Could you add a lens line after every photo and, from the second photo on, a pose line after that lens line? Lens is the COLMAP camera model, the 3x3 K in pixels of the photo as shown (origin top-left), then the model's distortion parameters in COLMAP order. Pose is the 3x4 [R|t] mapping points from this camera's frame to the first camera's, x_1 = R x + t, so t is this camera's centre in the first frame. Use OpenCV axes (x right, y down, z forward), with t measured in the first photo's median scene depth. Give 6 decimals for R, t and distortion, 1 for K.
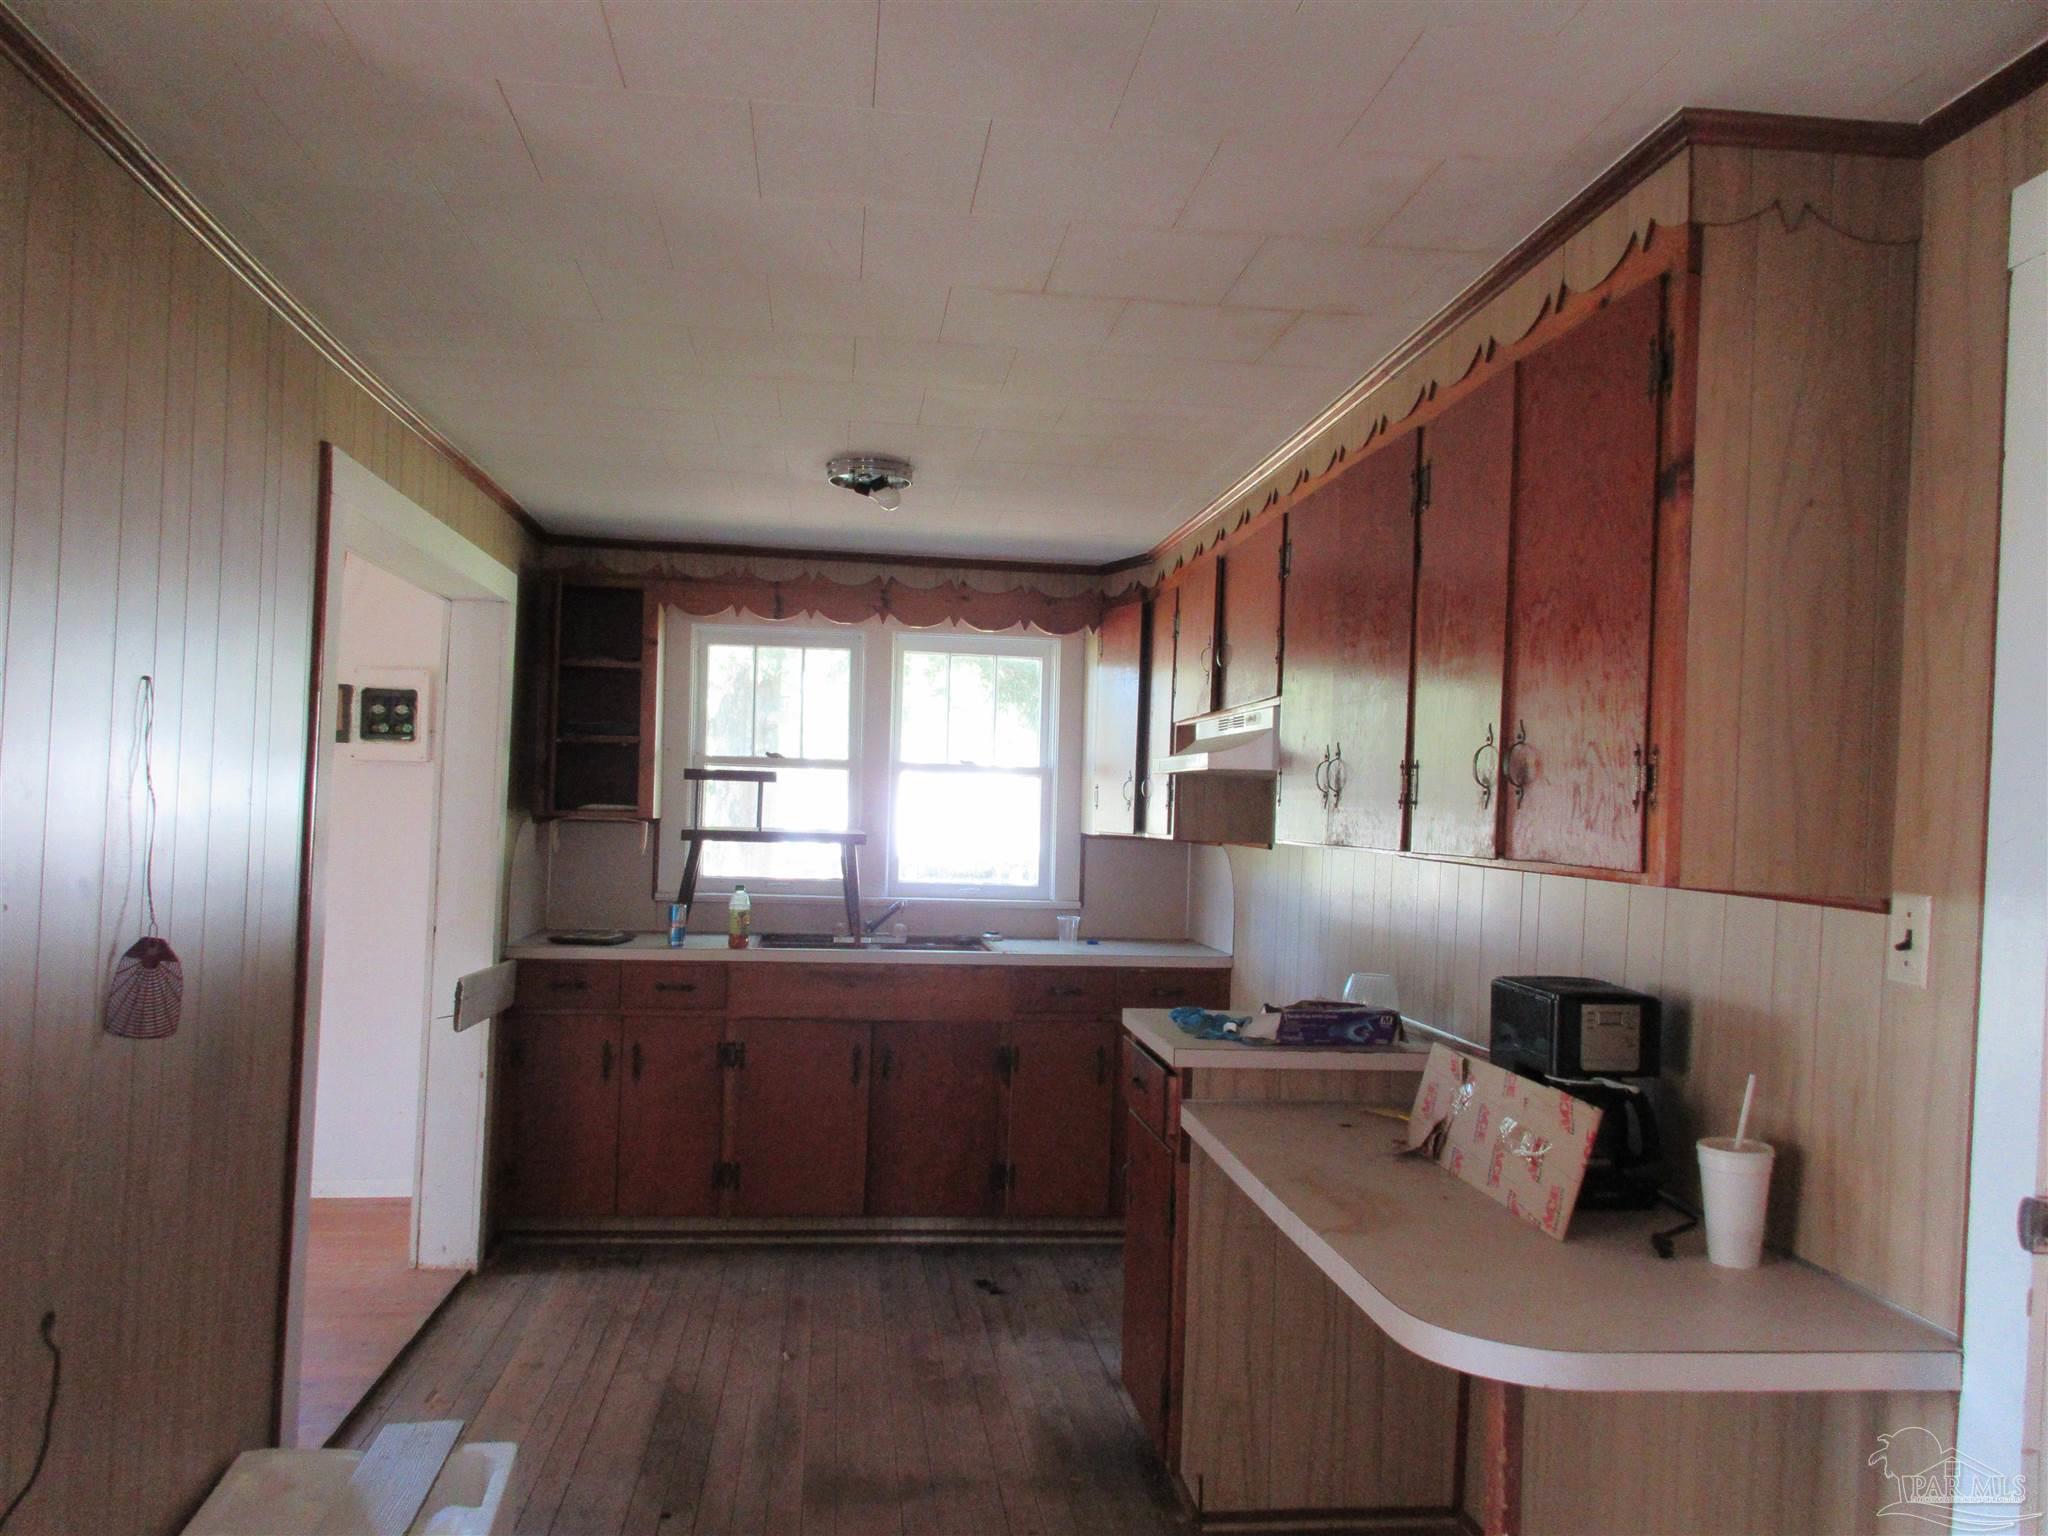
lens RADIAL K [[1540.6, 0, 1024.0], [0, 1540.6, 768.0], [0, 0, 1]] dist [0.010701, -0.000808]
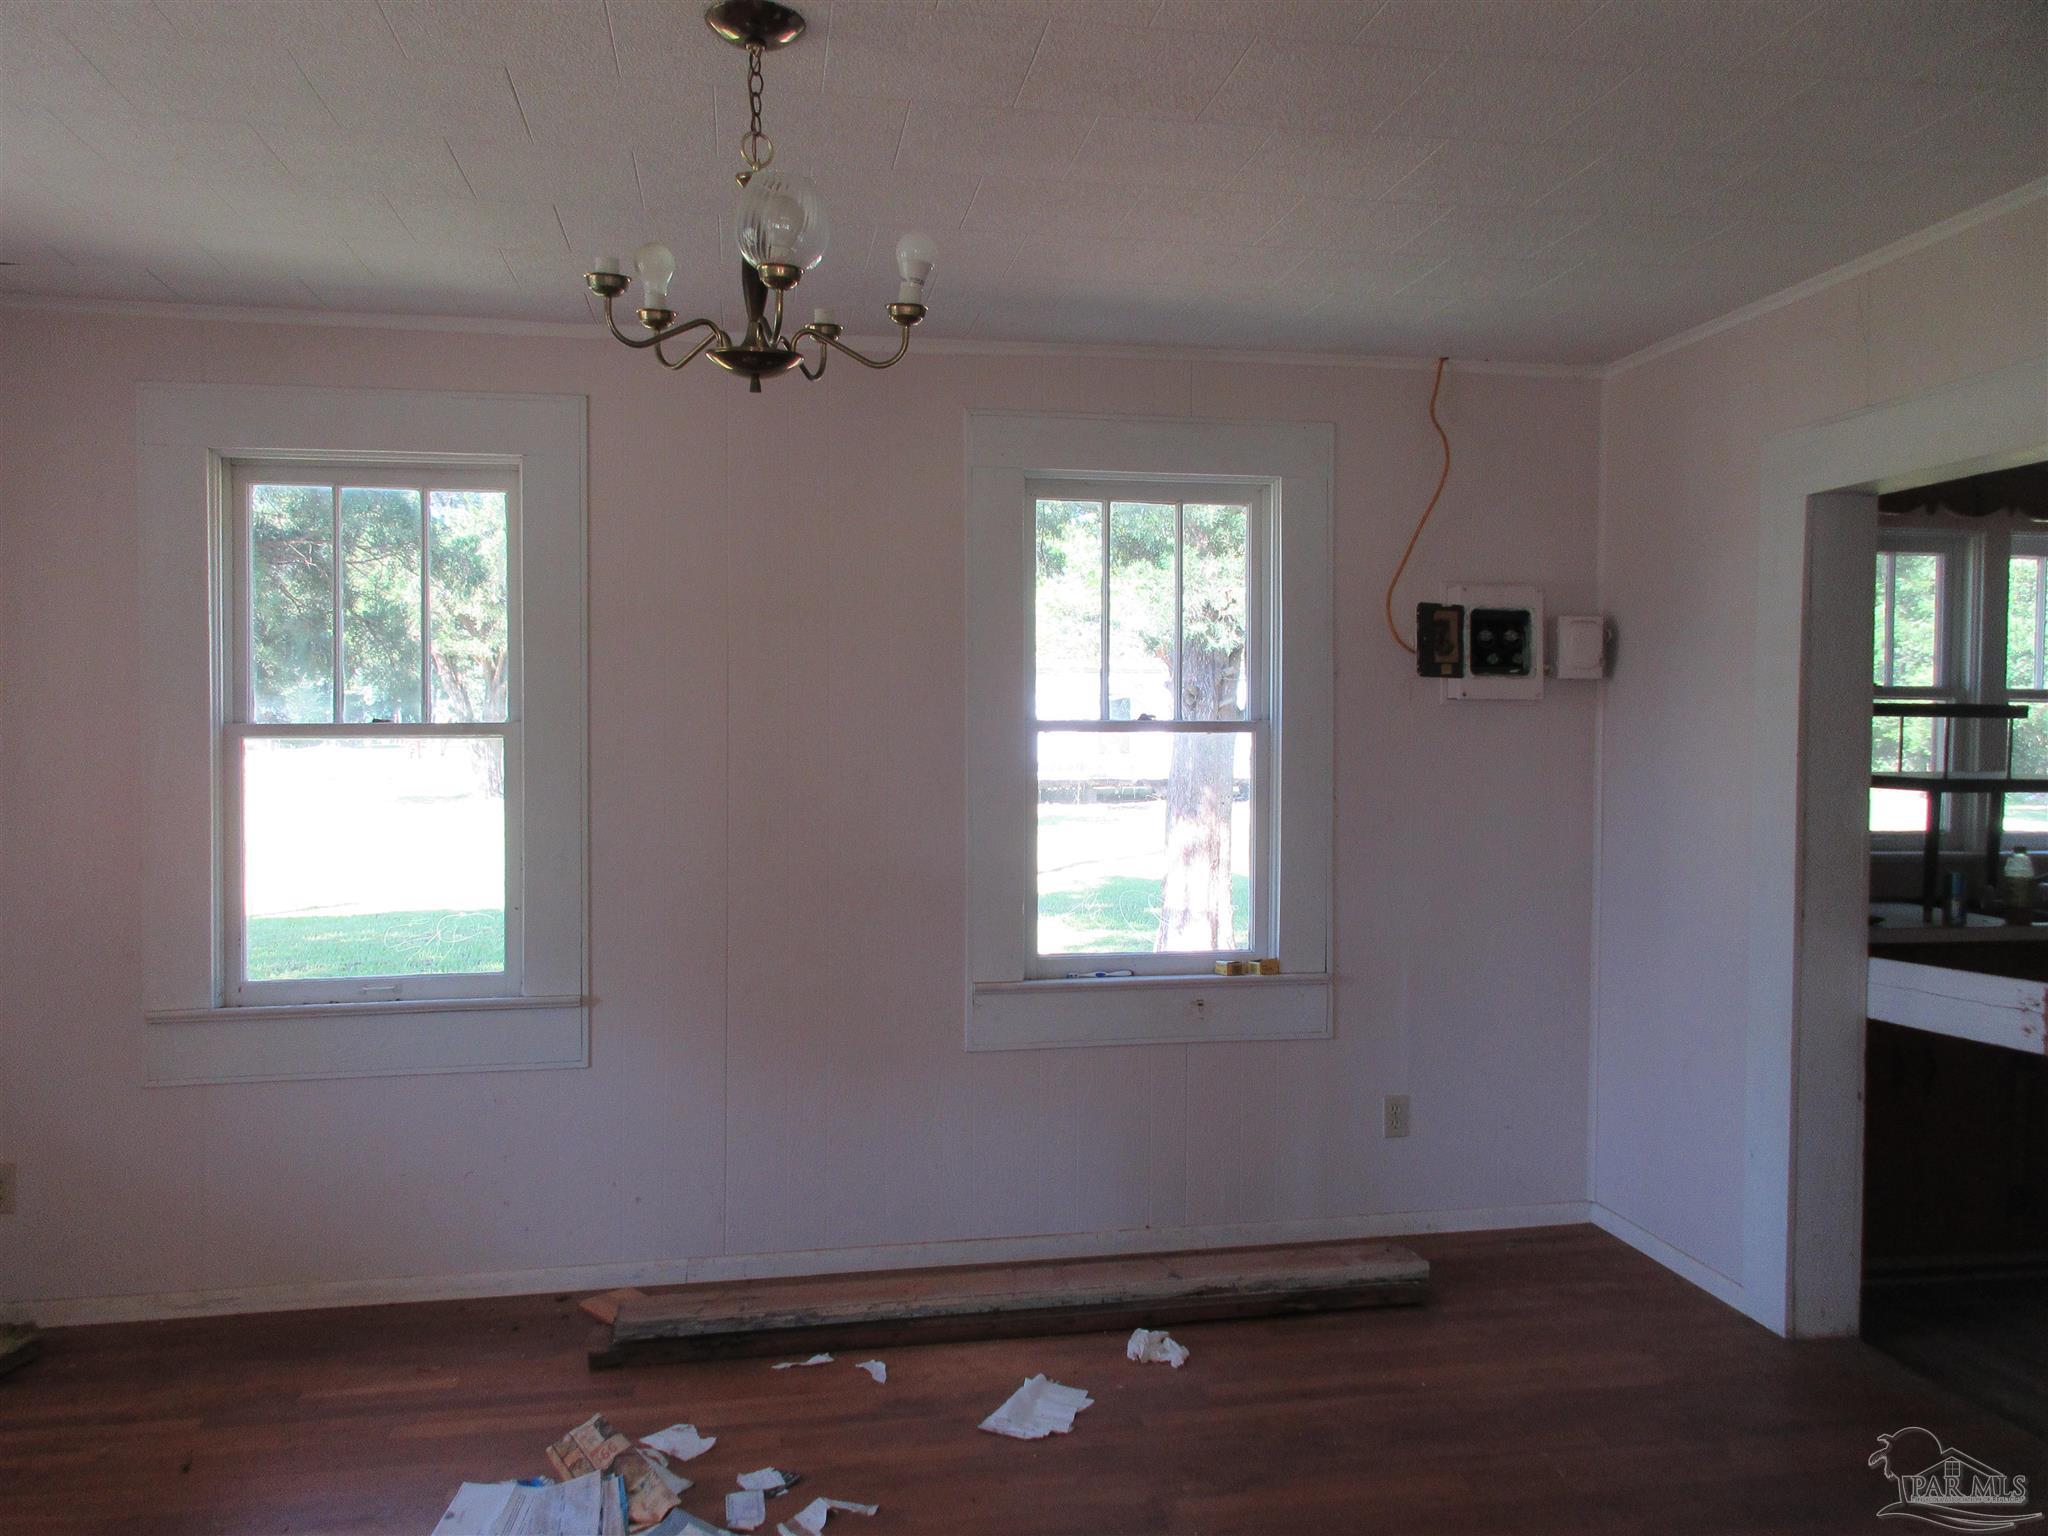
lens RADIAL K [[1602.1, 0, 1024.0], [0, 1602.1, 768.0], [0, 0, 1]] dist [-0.003938, -0.004040]
pose [[0.995022, -0.023574, 0.096826, -0.929888], [0.018164, 0.998244, 0.056384, -0.026422], [-0.097985, -0.054345, 0.993703, 0.255783]]
